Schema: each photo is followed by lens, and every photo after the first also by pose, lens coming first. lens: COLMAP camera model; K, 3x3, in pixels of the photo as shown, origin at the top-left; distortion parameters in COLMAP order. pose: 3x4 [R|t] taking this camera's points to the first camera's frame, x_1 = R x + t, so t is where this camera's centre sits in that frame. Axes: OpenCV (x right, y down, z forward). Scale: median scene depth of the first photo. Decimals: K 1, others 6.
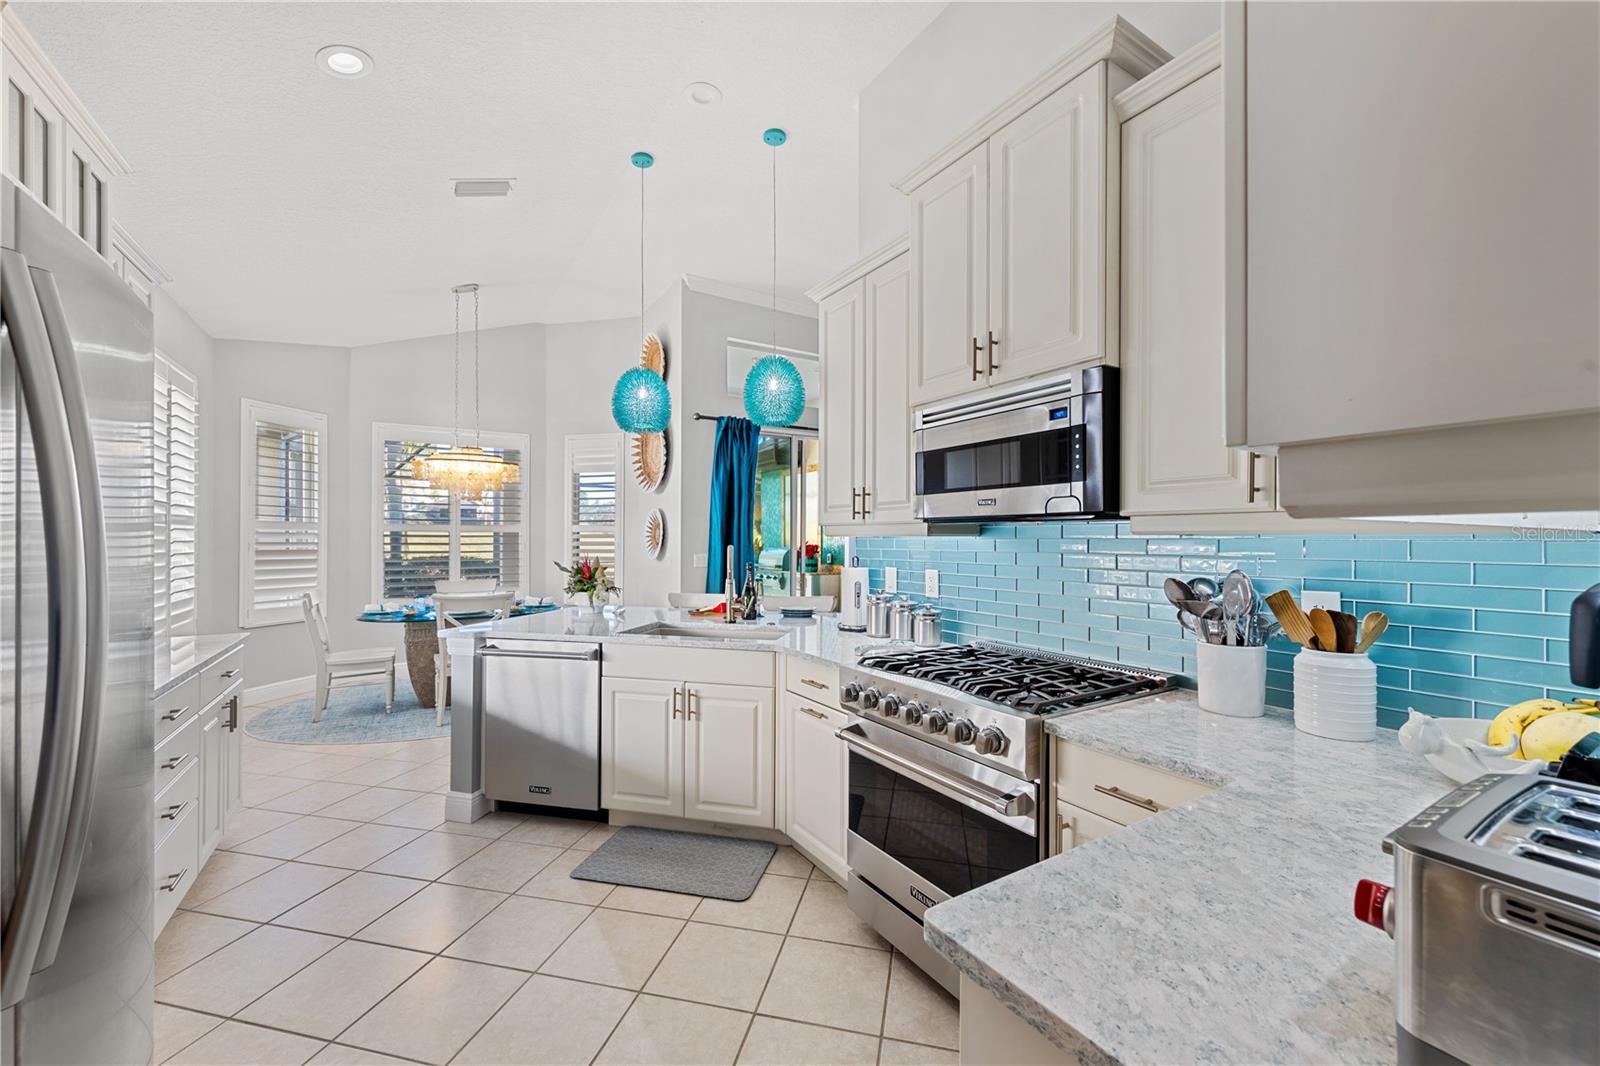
lens RADIAL K [[632.2, 0, 800.7], [0, 632.2, 538.6], [0, 0, 1]] dist [0.001101, -0.000009]
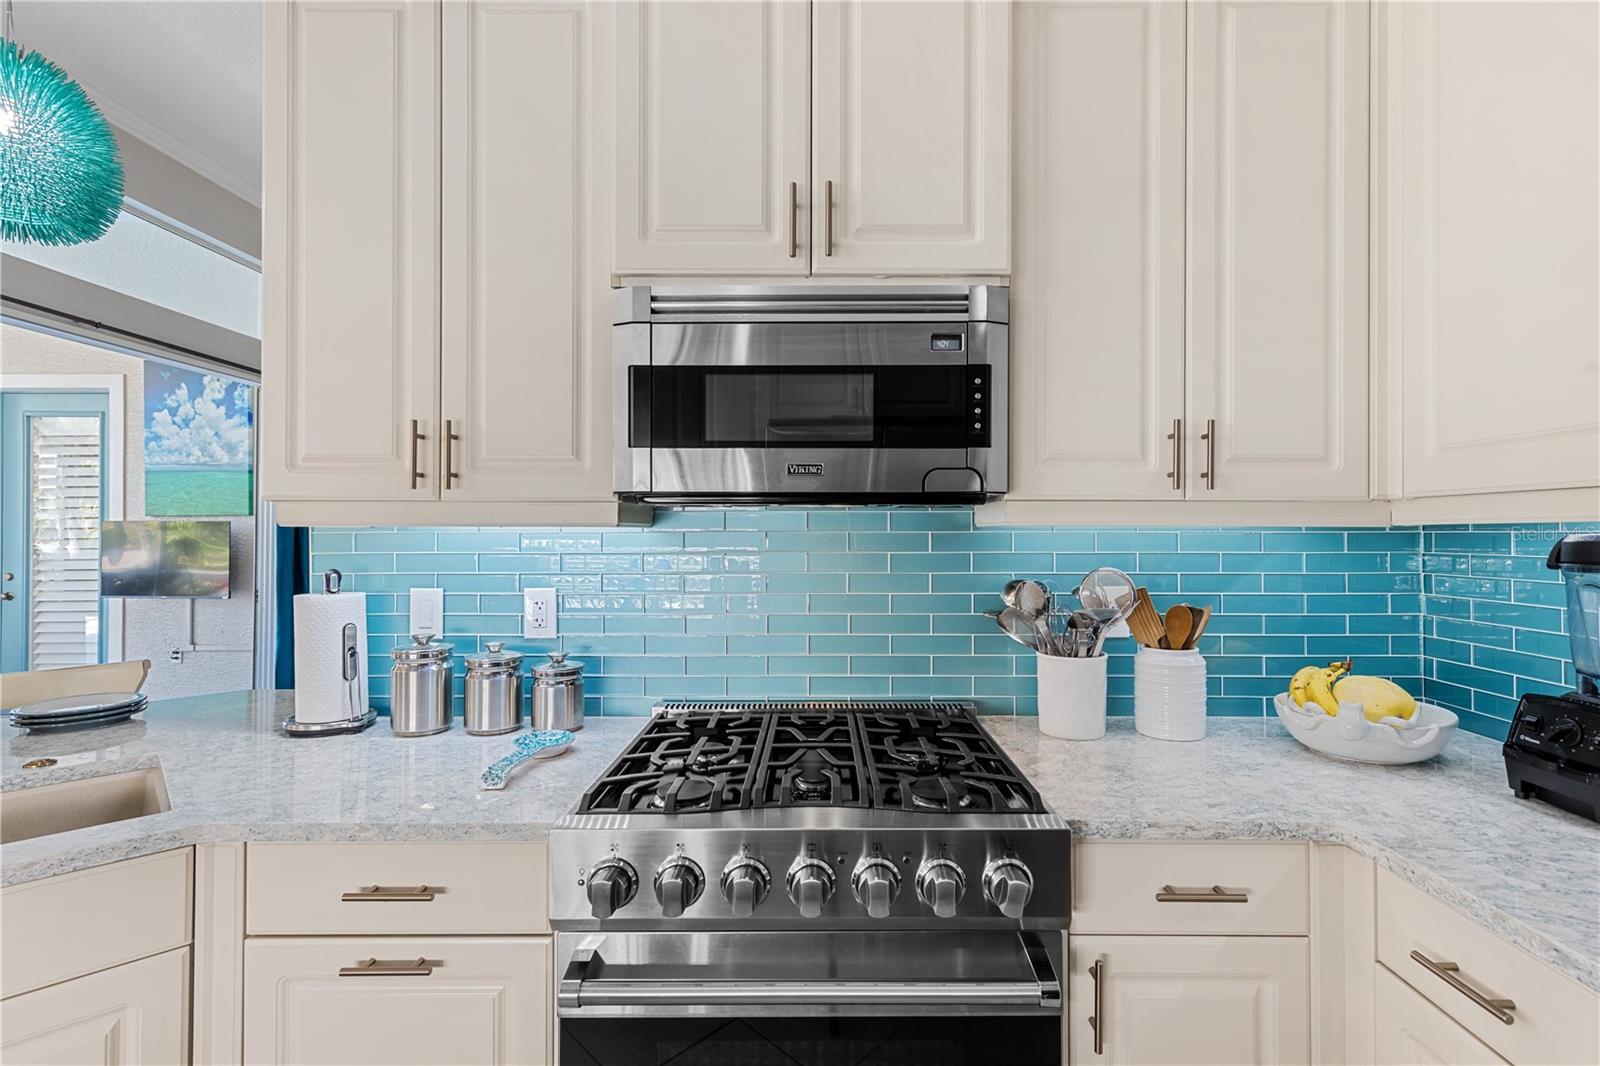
lens RADIAL K [[720.8, 0, 801.5], [0, 720.8, 529.8], [0, 0, 1]] dist [0.003810, 0.000311]
pose [[0.526335, 0.000603, 0.850277, -0.264814], [0.000738, 0.999999, -0.001166, -0.000463], [-0.850277, 0.001242, 0.526334, 0.615666]]
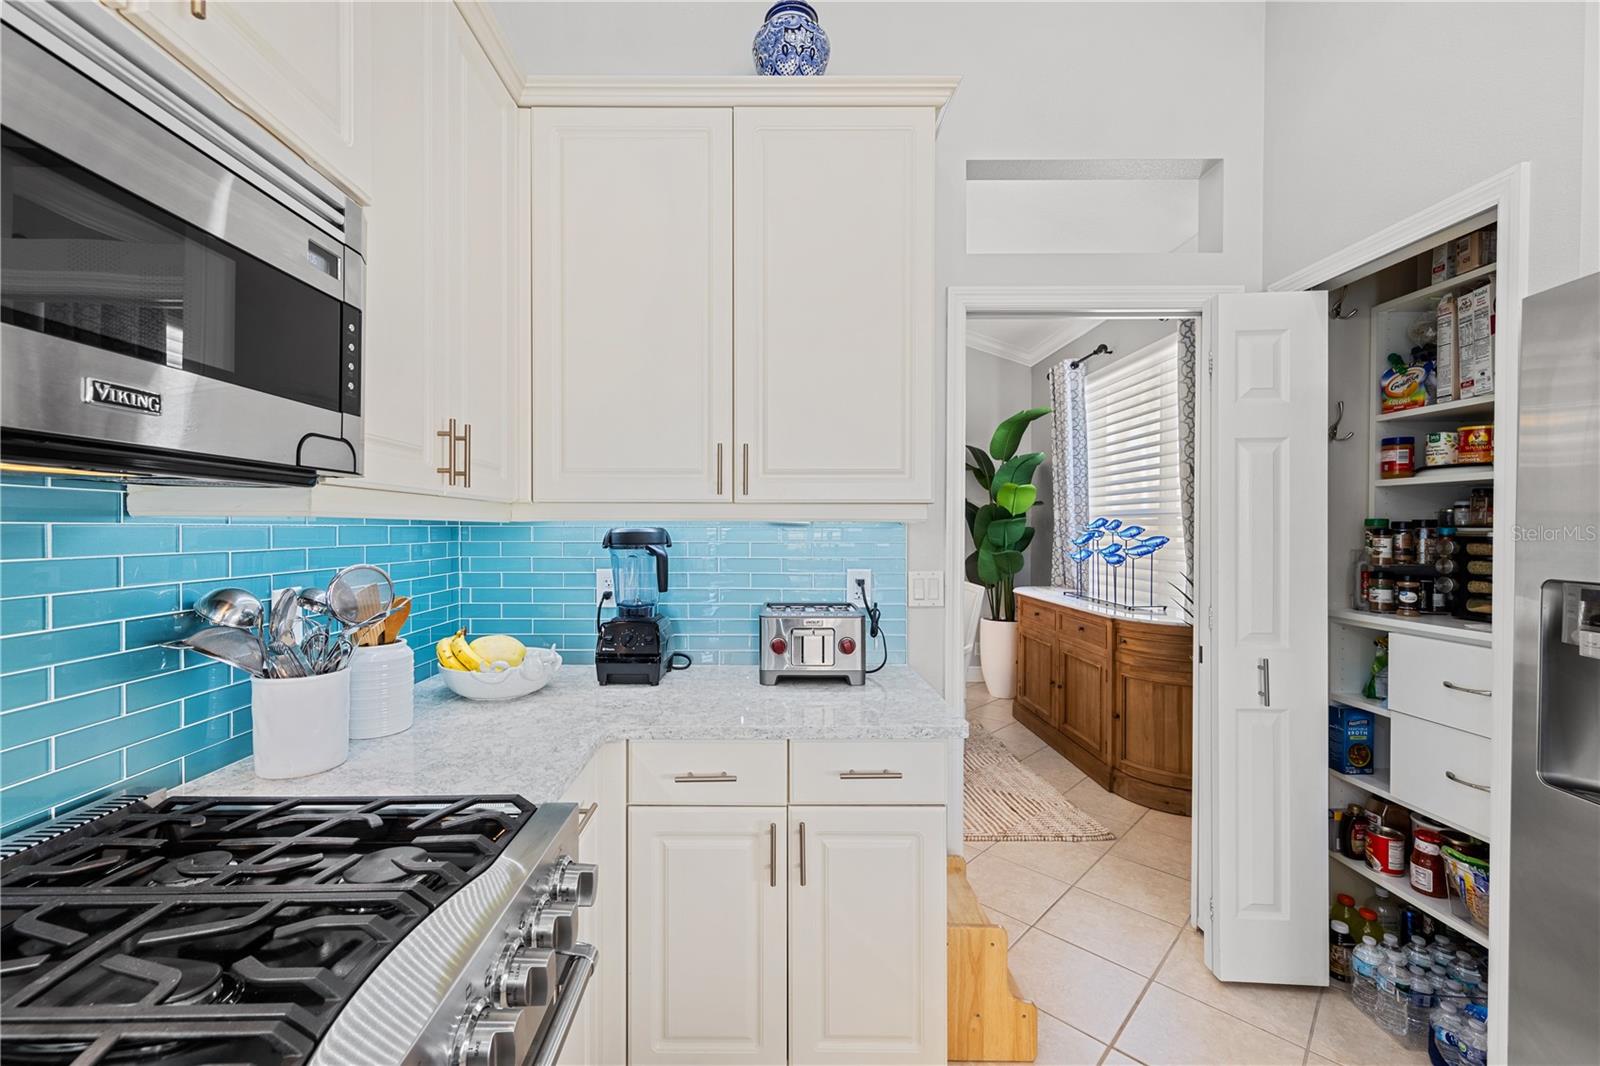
lens RADIAL K [[632.2, 0, 796.0], [0, 632.2, 530.2], [0, 0, 1]] dist [0.001101, -0.000009]
pose [[-0.857046, -0.009572, 0.515150, -0.137794], [-0.008493, 0.999954, 0.004449, -0.000372], [-0.515169, -0.000562, -0.857088, 0.977988]]
